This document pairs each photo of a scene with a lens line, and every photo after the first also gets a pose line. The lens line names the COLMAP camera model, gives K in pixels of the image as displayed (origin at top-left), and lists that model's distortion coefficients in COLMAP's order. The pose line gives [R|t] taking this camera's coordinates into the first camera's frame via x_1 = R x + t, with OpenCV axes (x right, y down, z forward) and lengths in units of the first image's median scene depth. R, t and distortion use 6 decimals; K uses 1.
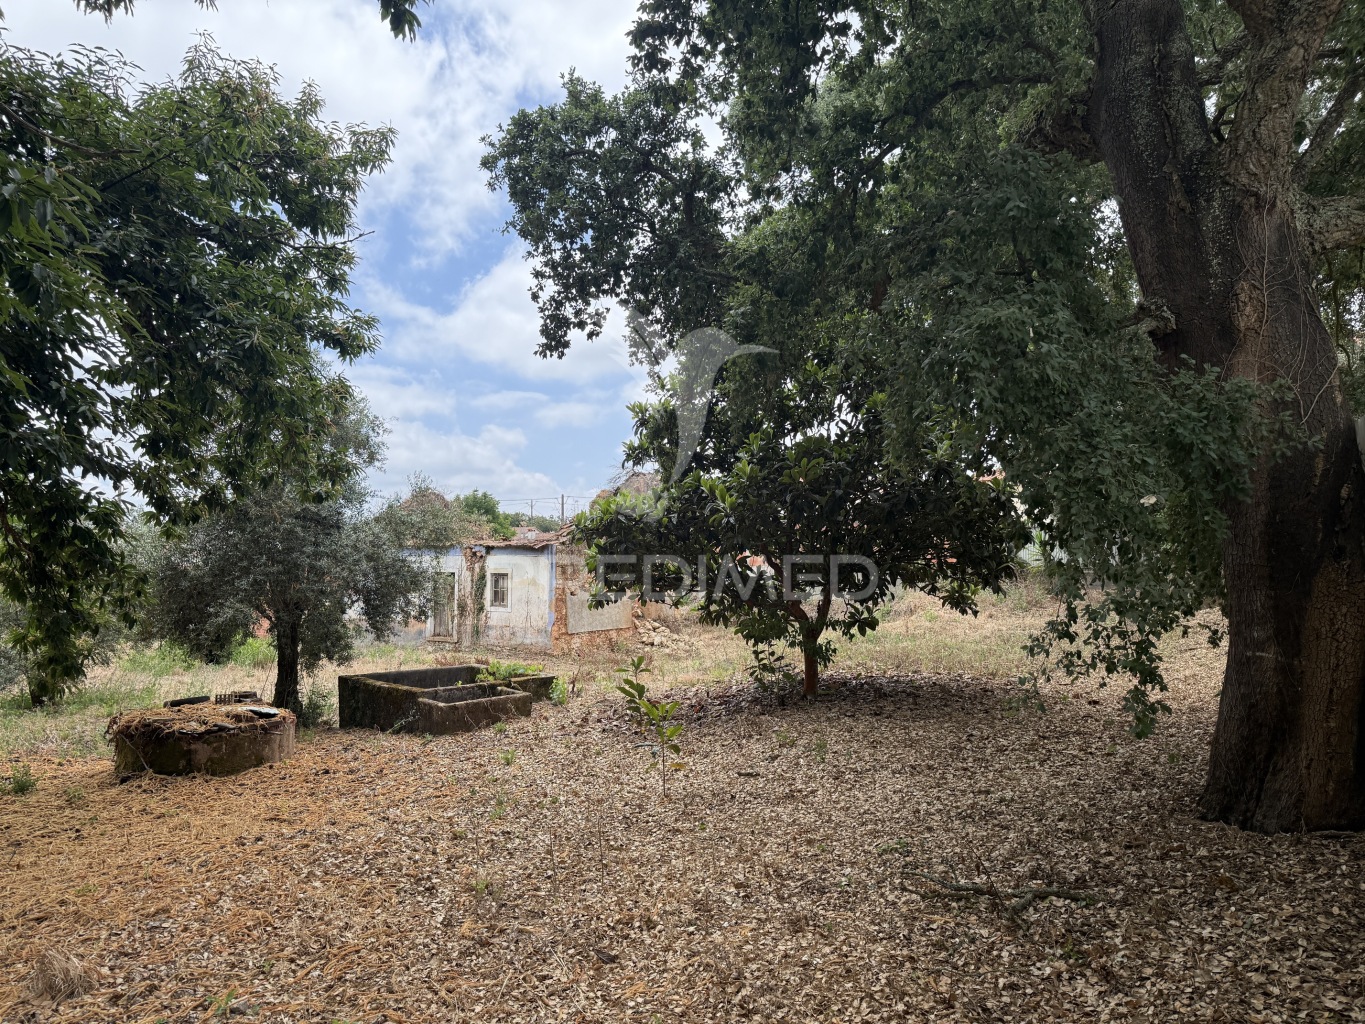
lens RADIAL K [[975.5, 0, 682.5], [0, 975.5, 512.0], [0, 0, 1]] dist [0.152711, -0.291380]
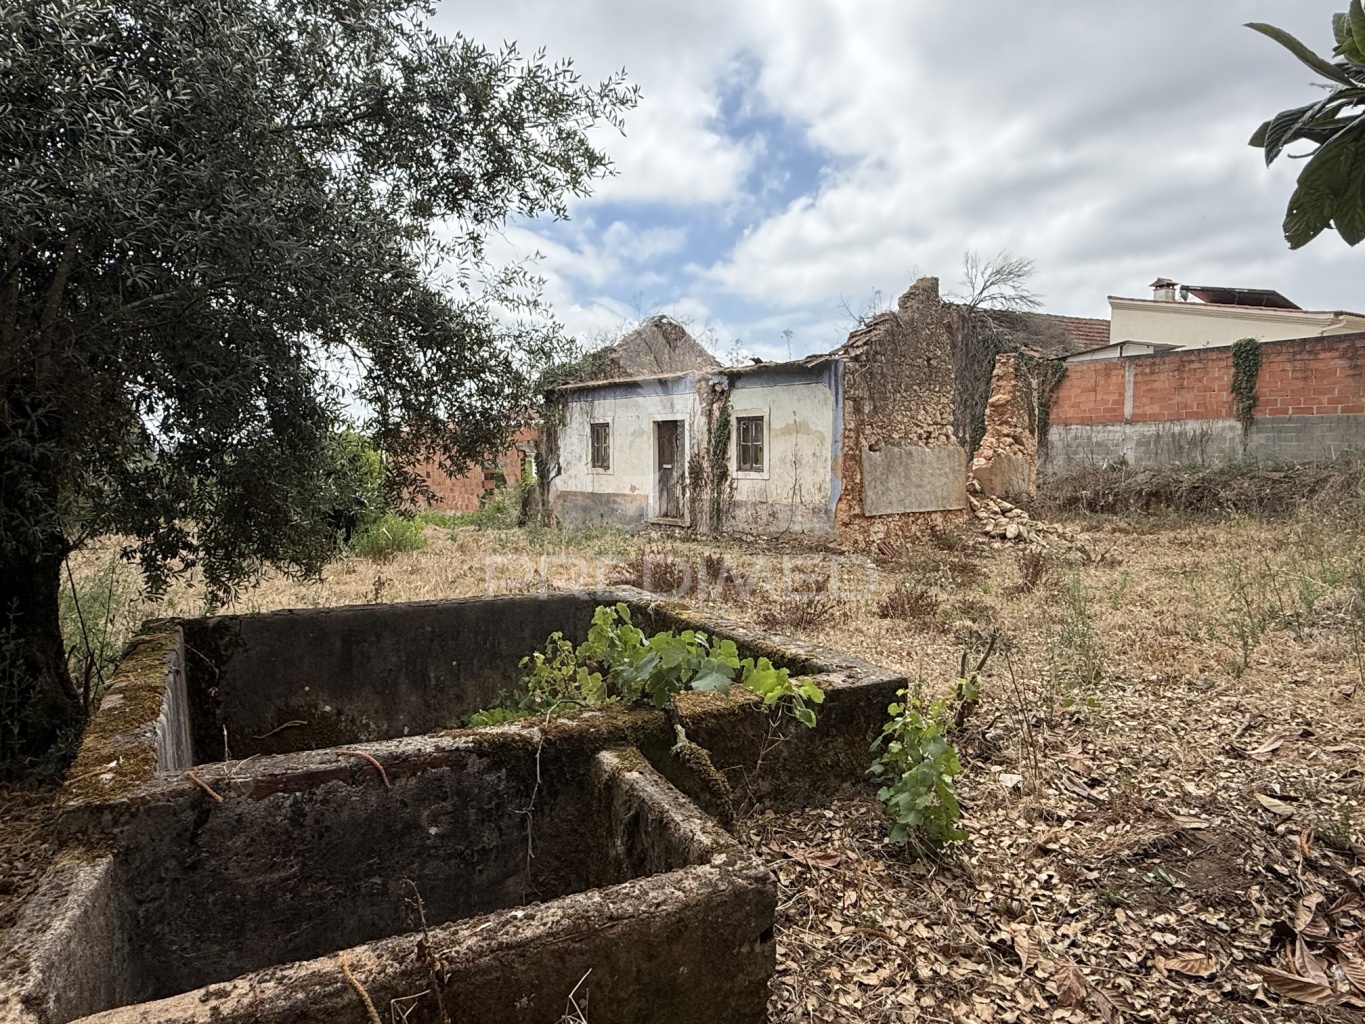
lens RADIAL K [[834.5, 0, 682.5], [0, 834.5, 512.0], [0, 0, 1]] dist [0.001723, 0.000063]
pose [[0.954761, 0.011581, -0.297149, -0.070633], [0.020772, 0.994204, 0.105488, 0.065042], [0.296649, -0.106888, 0.948986, 0.480793]]
